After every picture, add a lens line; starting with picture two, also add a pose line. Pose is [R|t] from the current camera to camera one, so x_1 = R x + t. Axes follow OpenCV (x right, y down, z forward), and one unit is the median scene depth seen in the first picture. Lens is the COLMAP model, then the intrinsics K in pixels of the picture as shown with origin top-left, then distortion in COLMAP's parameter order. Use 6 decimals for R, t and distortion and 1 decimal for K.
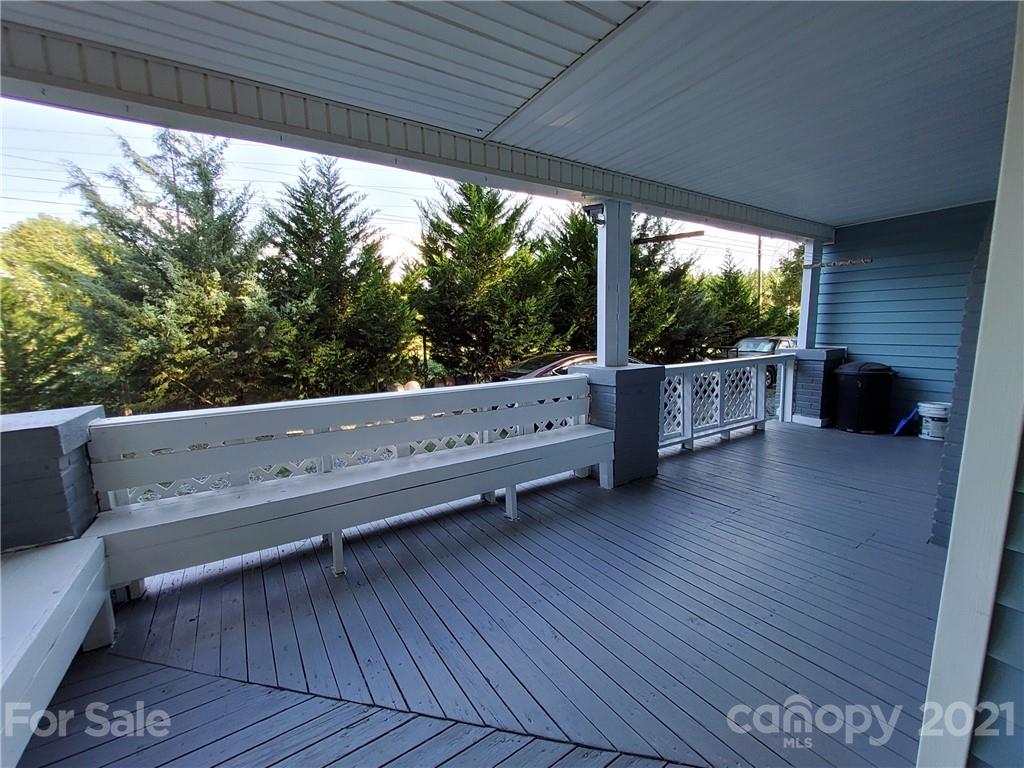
lens RADIAL K [[413.2, 0, 508.2], [0, 413.2, 383.1], [0, 0, 1]] dist [-0.000454, -0.004995]
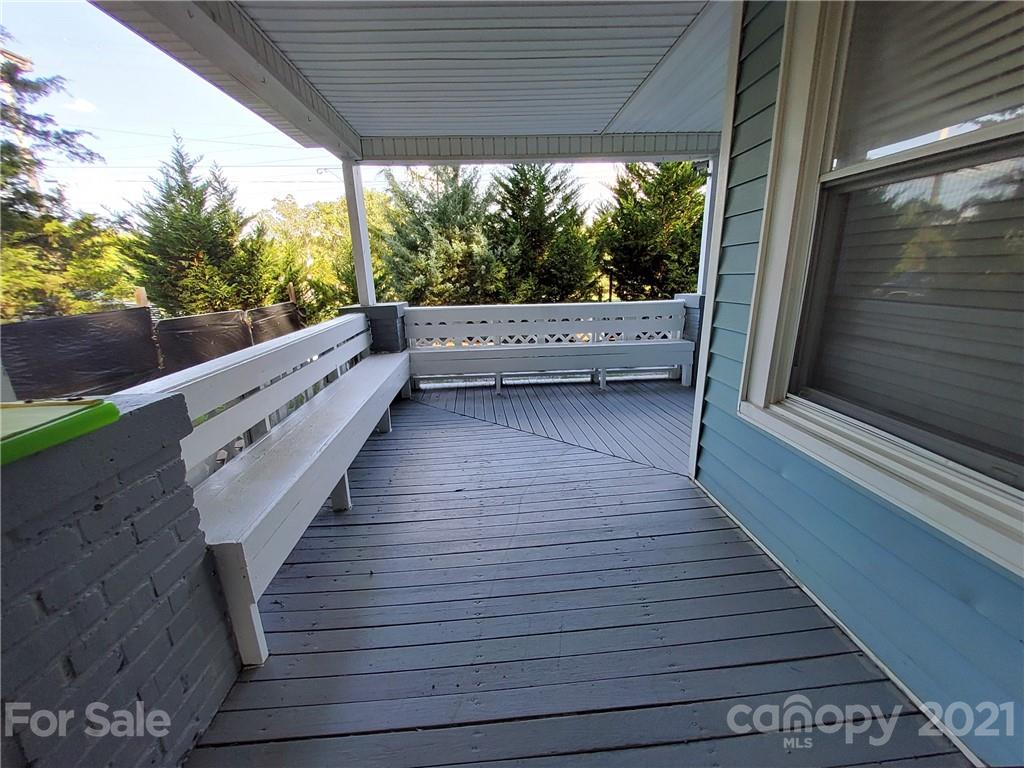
lens RADIAL K [[413.2, 0, 507.2], [0, 413.2, 388.6], [0, 0, 1]] dist [-0.000454, -0.004995]
pose [[0.874493, 0.123560, -0.469036, 0.155730], [-0.053420, 0.985661, 0.160056, 0.034144], [0.482087, -0.114912, 0.868555, -0.193911]]
